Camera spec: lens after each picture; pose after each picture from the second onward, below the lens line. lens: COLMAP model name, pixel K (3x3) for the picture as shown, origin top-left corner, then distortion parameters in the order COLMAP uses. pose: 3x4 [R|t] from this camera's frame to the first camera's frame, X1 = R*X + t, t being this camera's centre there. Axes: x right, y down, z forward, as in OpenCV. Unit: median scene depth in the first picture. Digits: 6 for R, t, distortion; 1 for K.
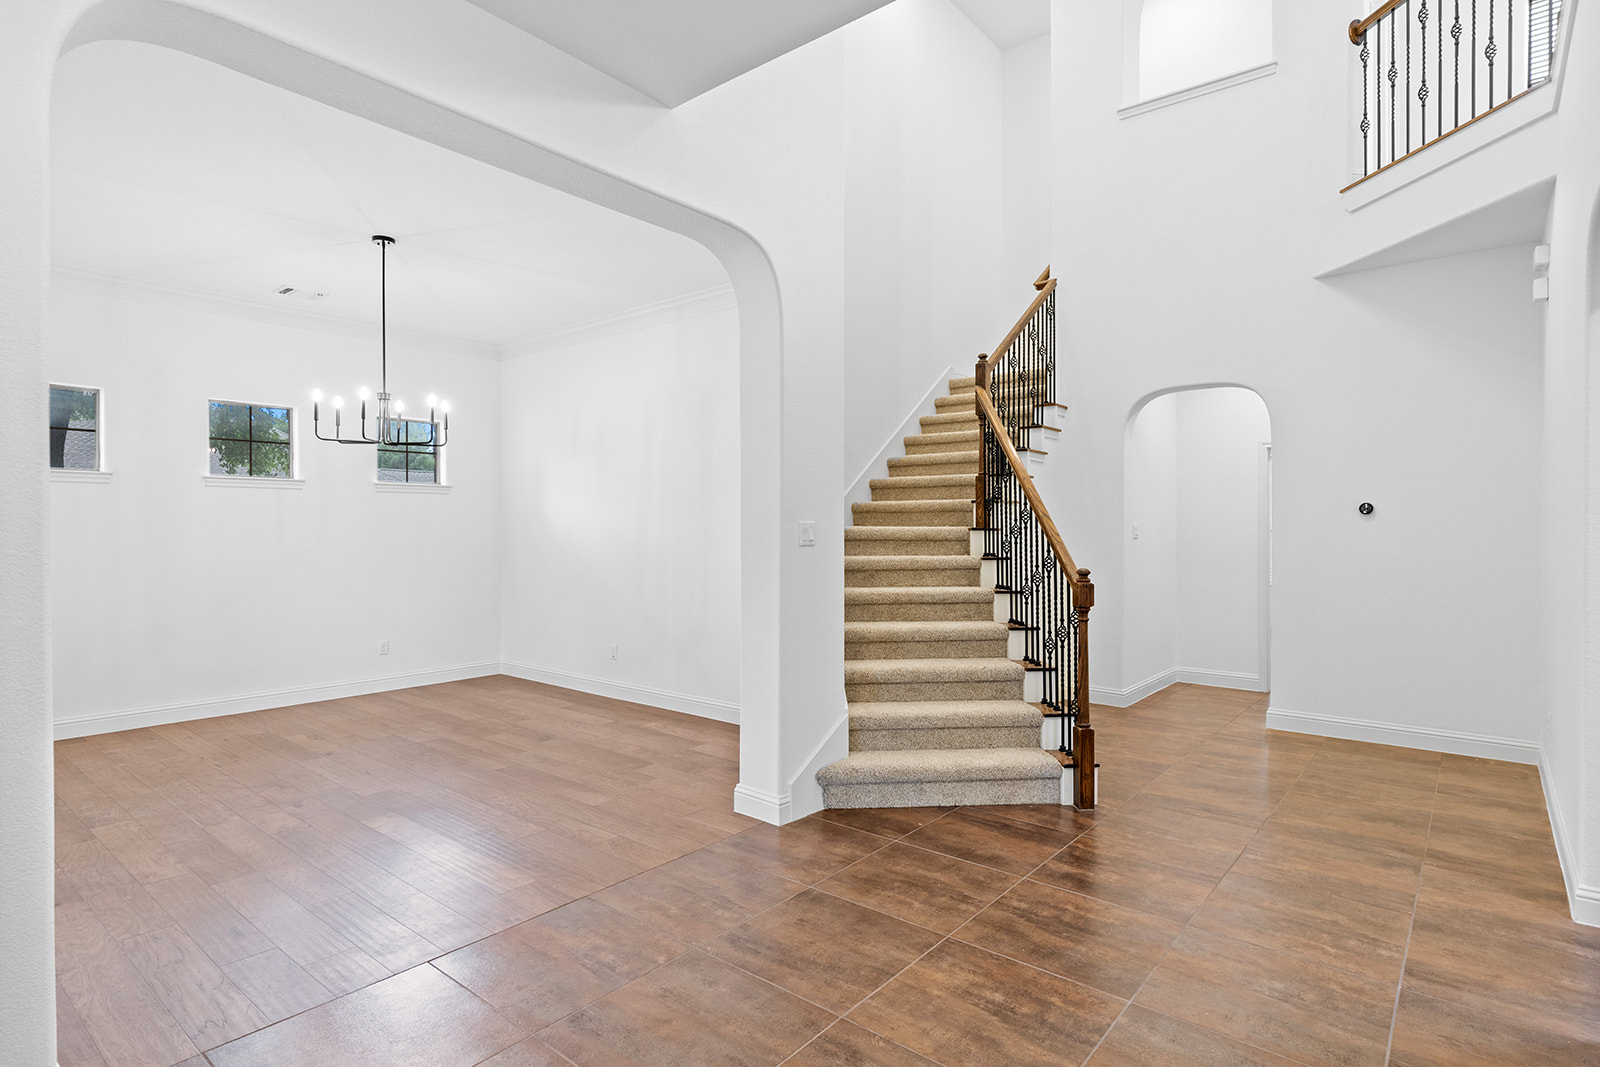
lens RADIAL K [[823.8, 0, 797.2], [0, 823.8, 539.5], [0, 0, 1]] dist [-0.004548, -0.001075]
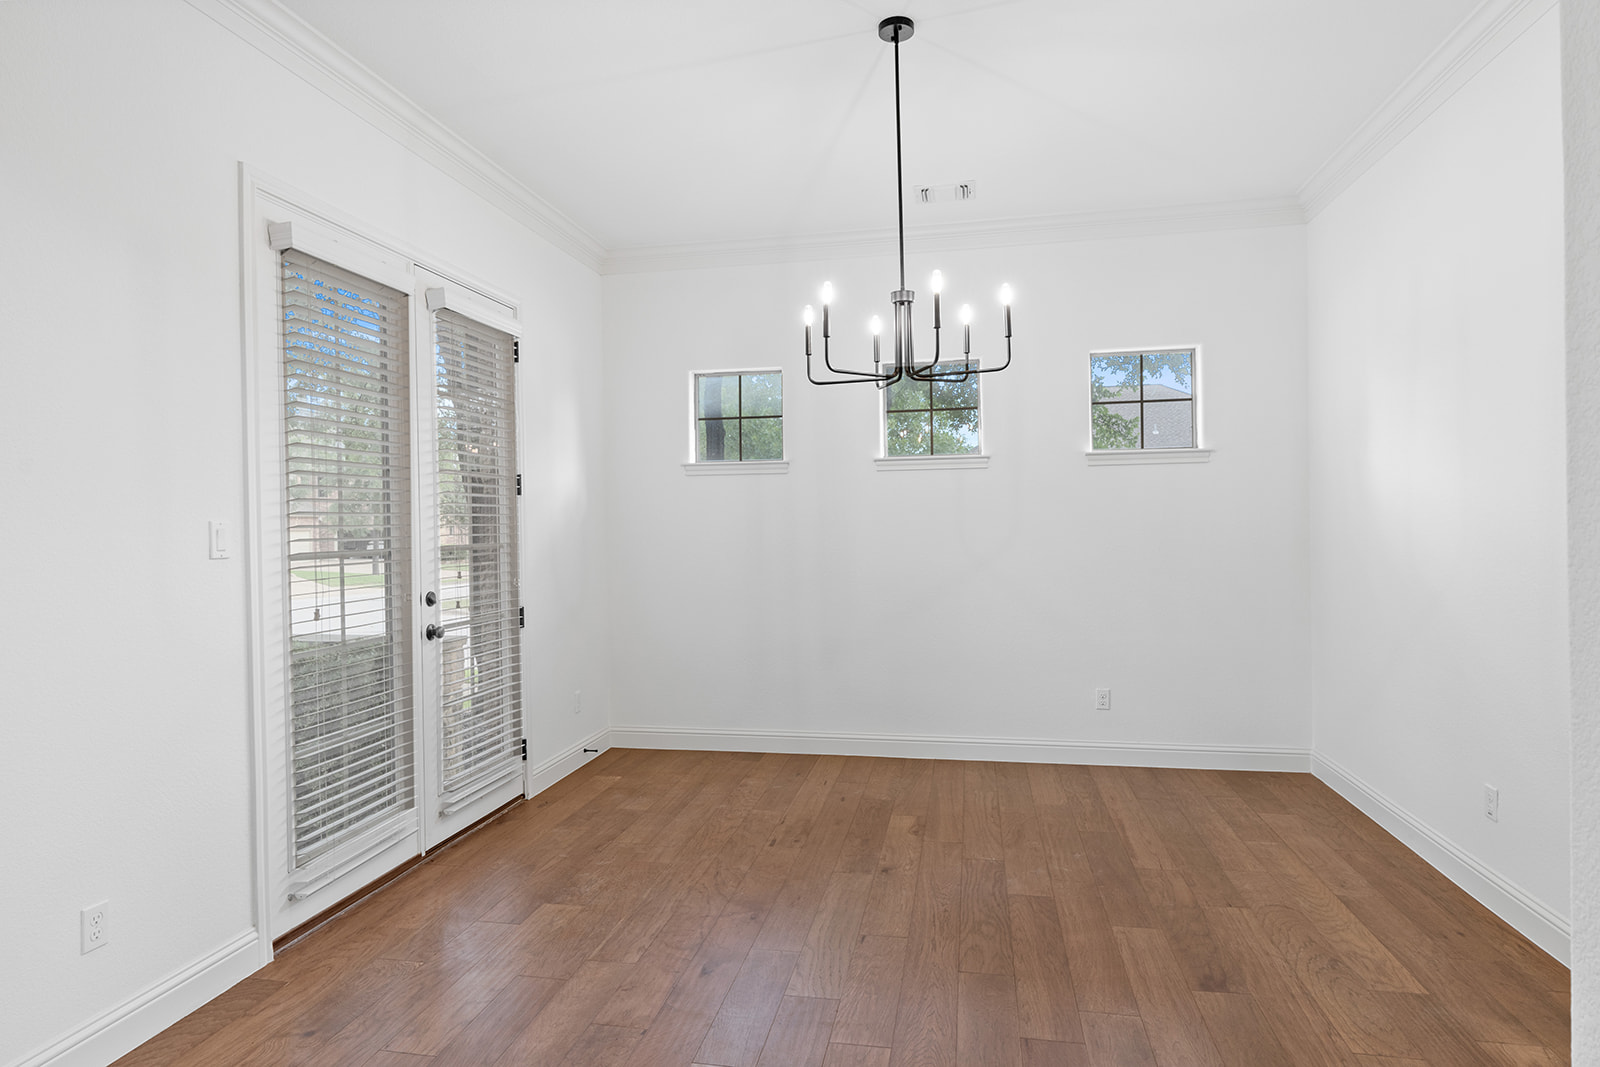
lens RADIAL K [[891.4, 0, 801.1], [0, 891.4, 526.0], [0, 0, 1]] dist [-0.001025, 0.000356]
pose [[0.466221, 0.012972, -0.884573, 0.026494], [0.003233, 0.999861, 0.016367, -0.024142], [0.884662, -0.010491, 0.466115, 0.499526]]
